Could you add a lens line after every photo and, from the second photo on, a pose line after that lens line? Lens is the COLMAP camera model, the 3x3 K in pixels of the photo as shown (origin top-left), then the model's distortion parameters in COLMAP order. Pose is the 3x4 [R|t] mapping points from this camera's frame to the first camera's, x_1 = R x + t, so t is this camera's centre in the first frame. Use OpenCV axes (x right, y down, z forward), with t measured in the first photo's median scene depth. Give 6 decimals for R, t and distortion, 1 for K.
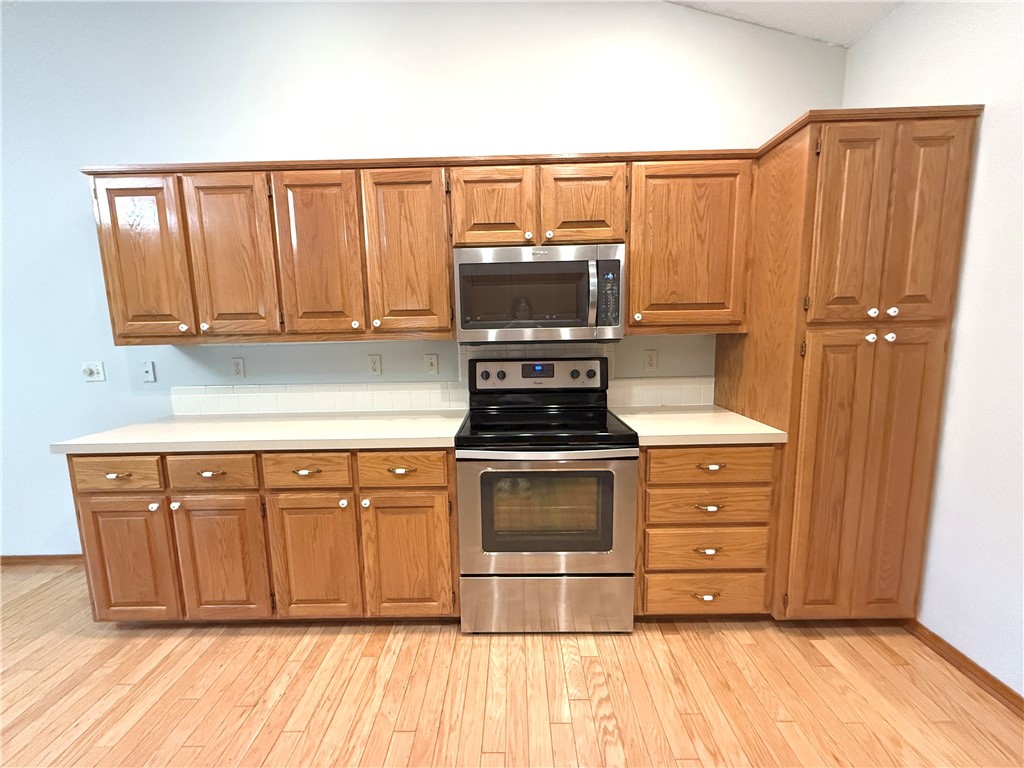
lens RADIAL K [[411.4, 0, 511.0], [0, 411.4, 383.0], [0, 0, 1]] dist [0.002644, -0.000174]
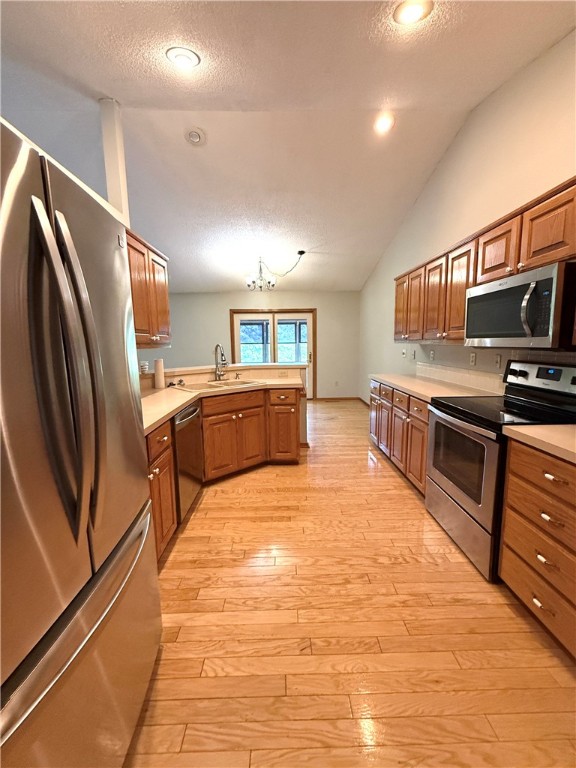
lens RADIAL K [[308.6, 0, 287.0], [0, 308.6, 384.2], [0, 0, 1]] dist [0.002644, -0.000174]
pose [[0.020577, 0.152464, -0.988095, 1.144939], [-0.122760, 0.981211, 0.148846, -0.050752], [0.992223, 0.118235, 0.038907, 0.288417]]
